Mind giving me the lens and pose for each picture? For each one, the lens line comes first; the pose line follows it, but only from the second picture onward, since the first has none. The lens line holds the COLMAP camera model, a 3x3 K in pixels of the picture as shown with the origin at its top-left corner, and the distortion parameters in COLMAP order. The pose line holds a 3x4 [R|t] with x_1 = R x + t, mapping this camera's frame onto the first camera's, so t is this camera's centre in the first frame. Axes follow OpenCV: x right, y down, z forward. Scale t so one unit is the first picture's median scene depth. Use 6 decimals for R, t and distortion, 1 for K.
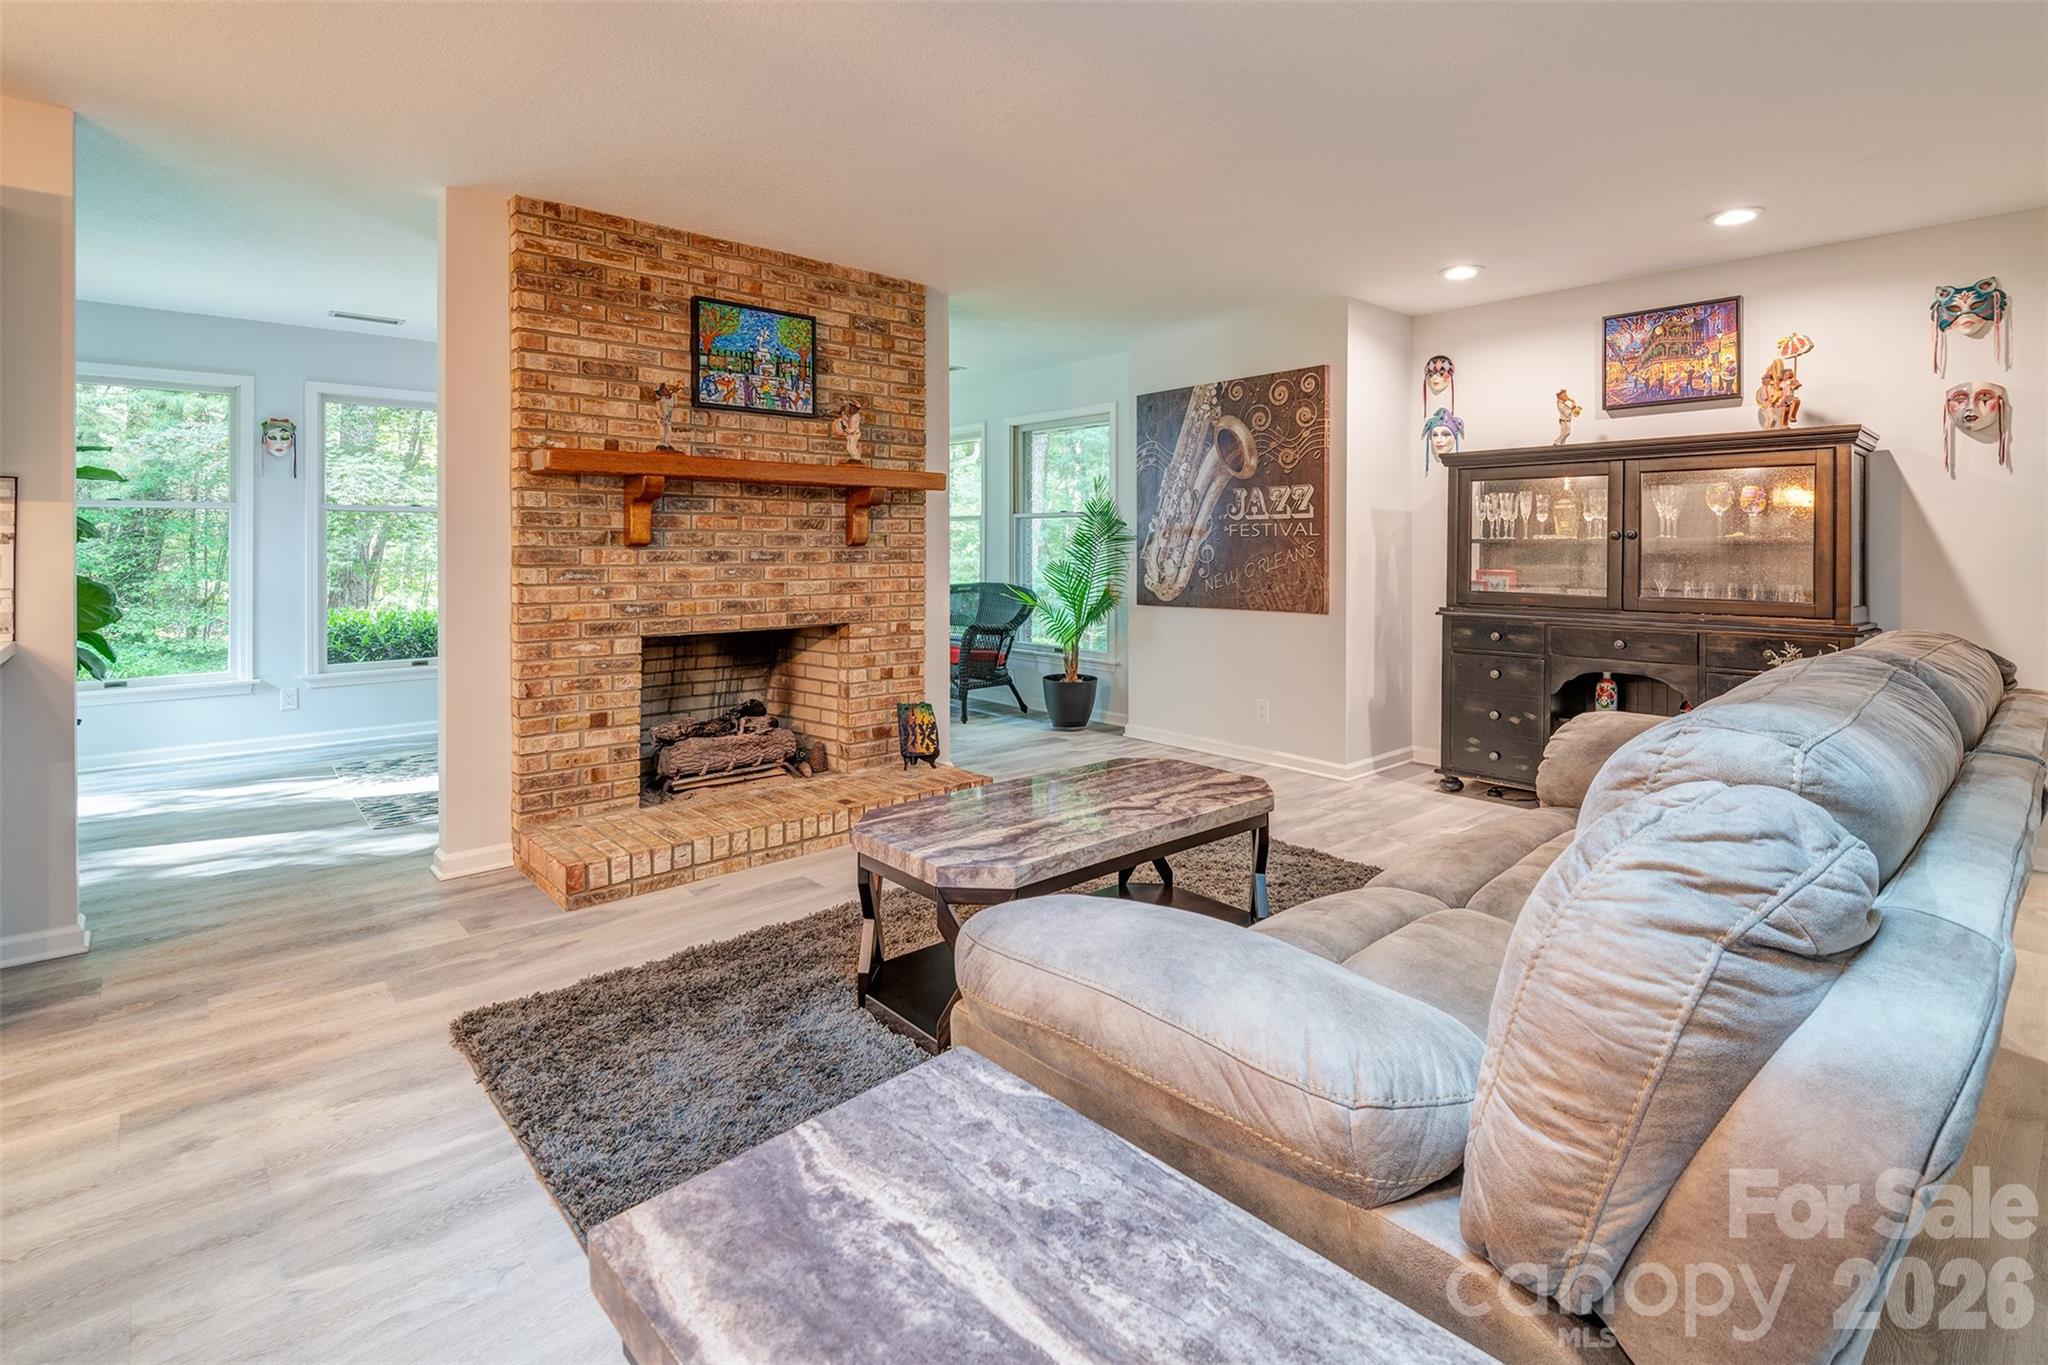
lens RADIAL K [[964.3, 0, 1053.0], [0, 964.3, 549.4], [0, 0, 1]] dist [0.007048, -0.005507]
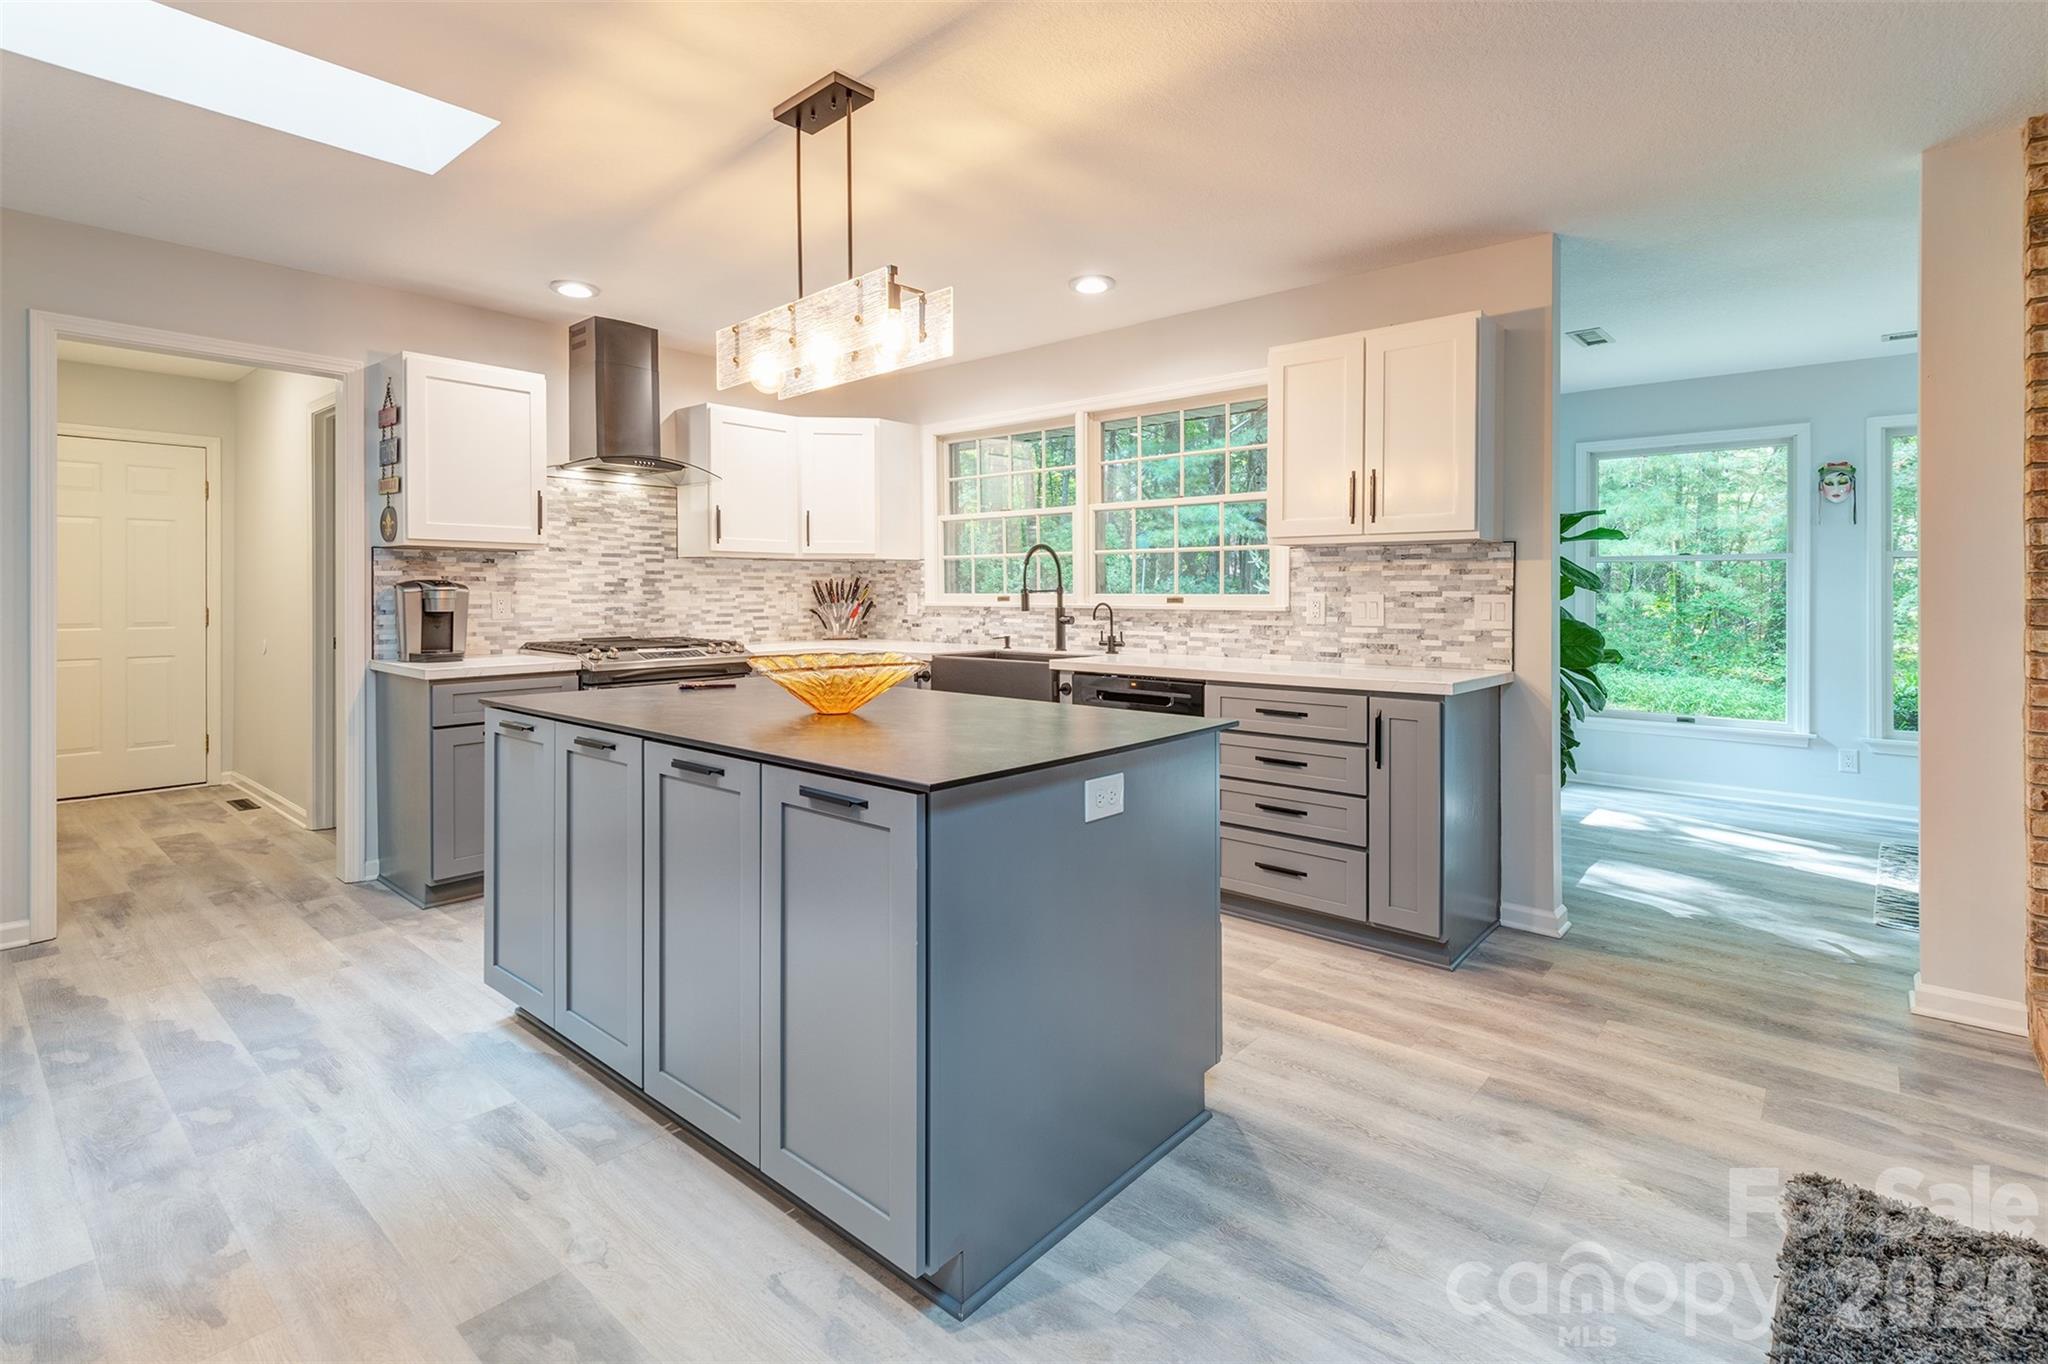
lens RADIAL K [[964.3, 0, 1034.5], [0, 964.3, 594.9], [0, 0, 1]] dist [0.007048, -0.005507]
pose [[0.106839, 0.000499, -0.994276, 0.074756], [-0.004983, 0.999988, -0.000033, -0.002088], [0.994264, 0.004958, 0.106840, 0.150547]]
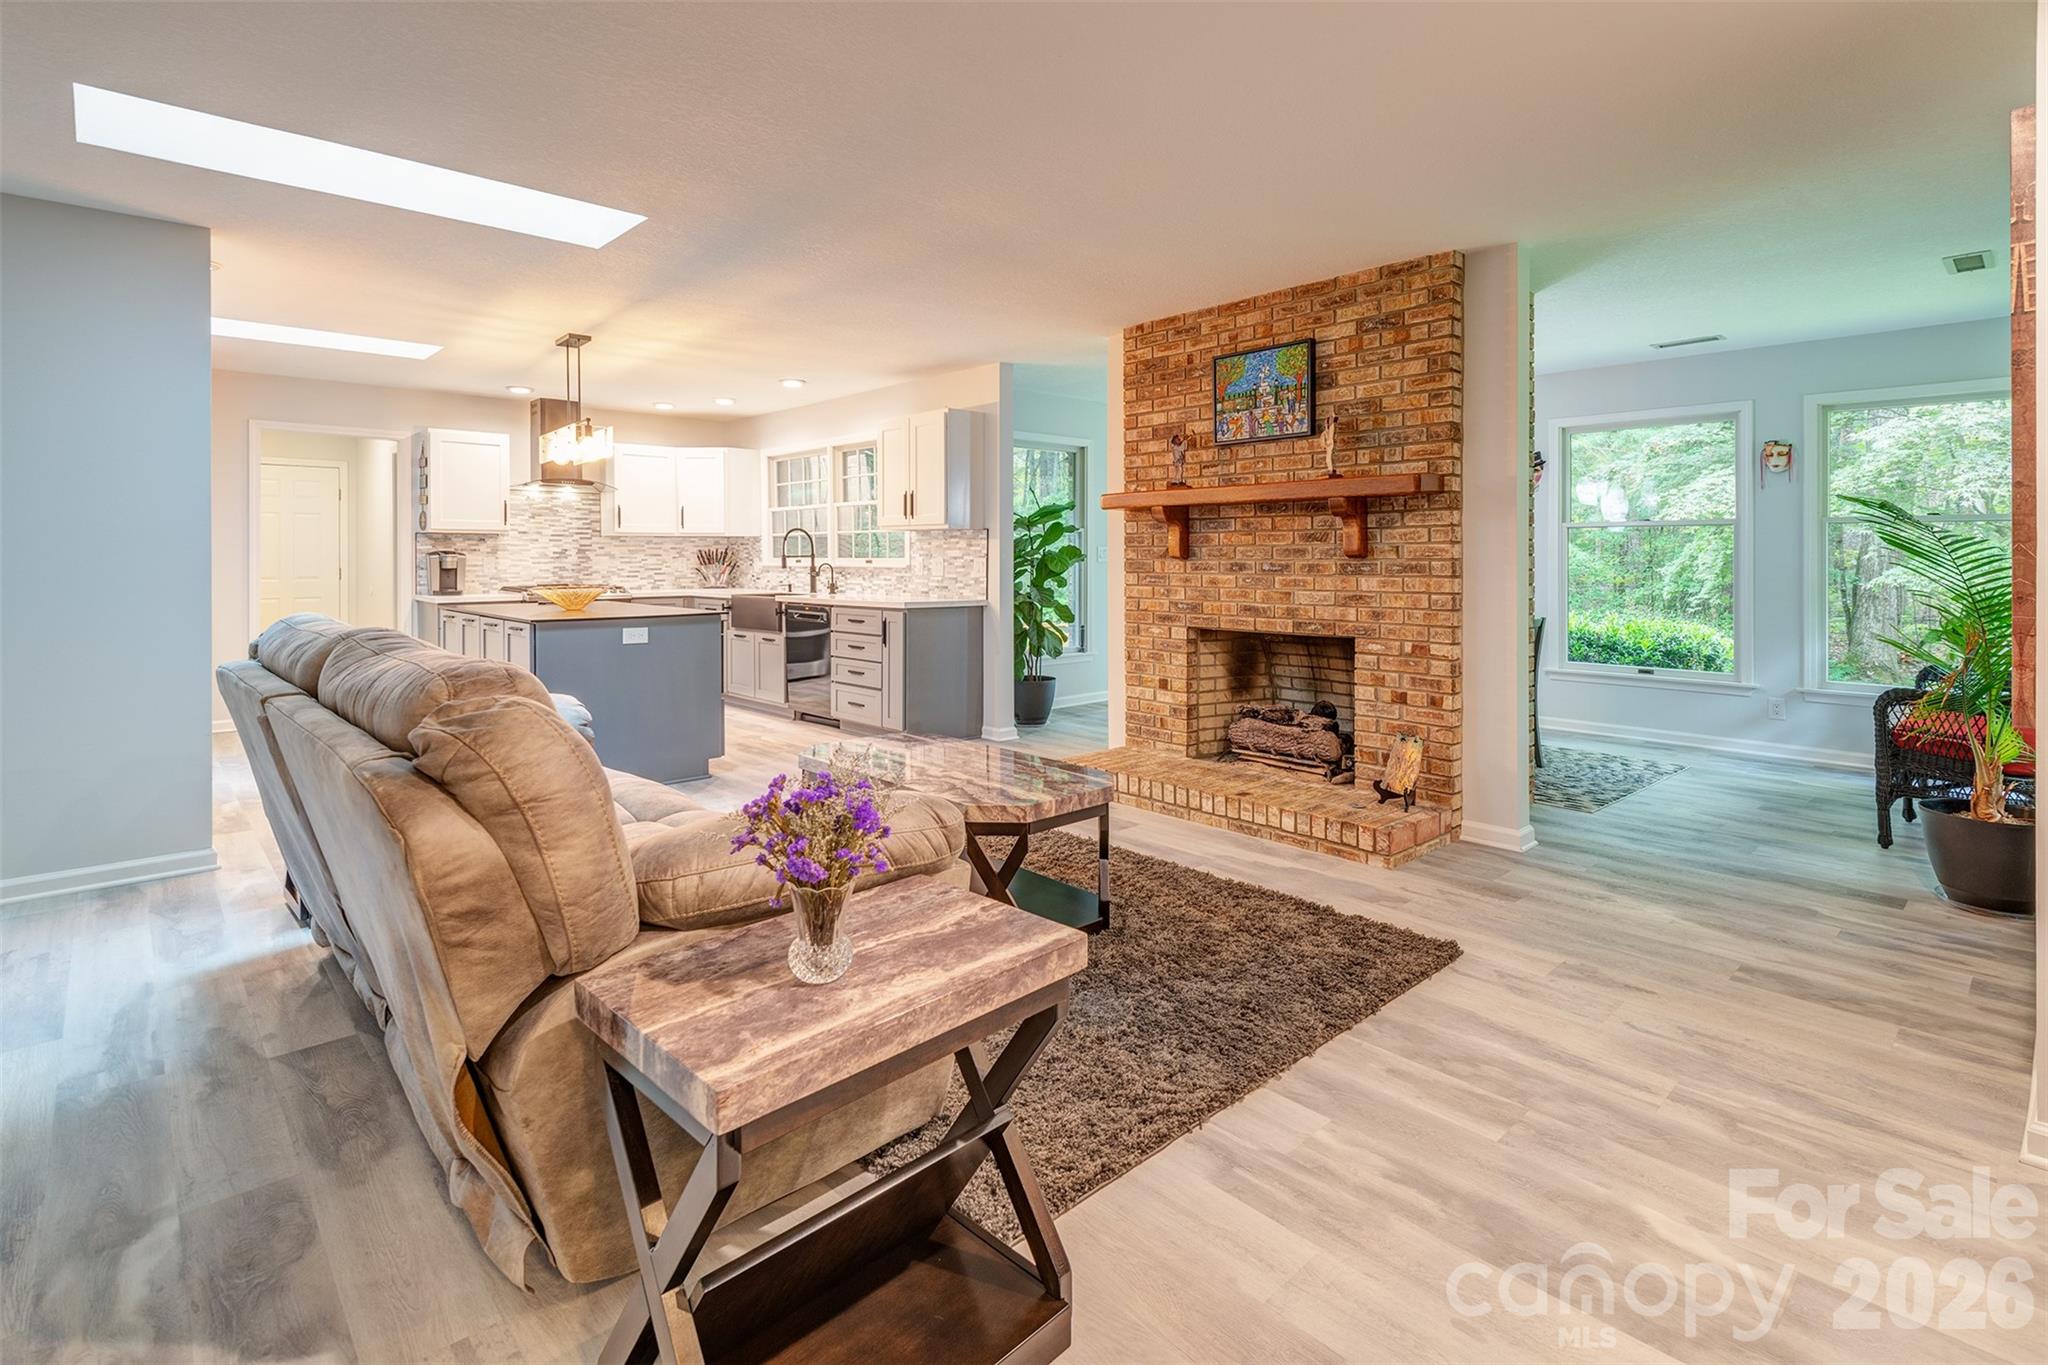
lens RADIAL K [[964.3, 0, 1037.3], [0, 964.3, 564.7], [0, 0, 1]] dist [0.007048, -0.005507]
pose [[0.006155, 0.004027, -0.999973, 0.828625], [-0.003502, 0.999986, 0.004006, 0.000552], [0.999975, 0.003478, 0.006169, 0.729786]]
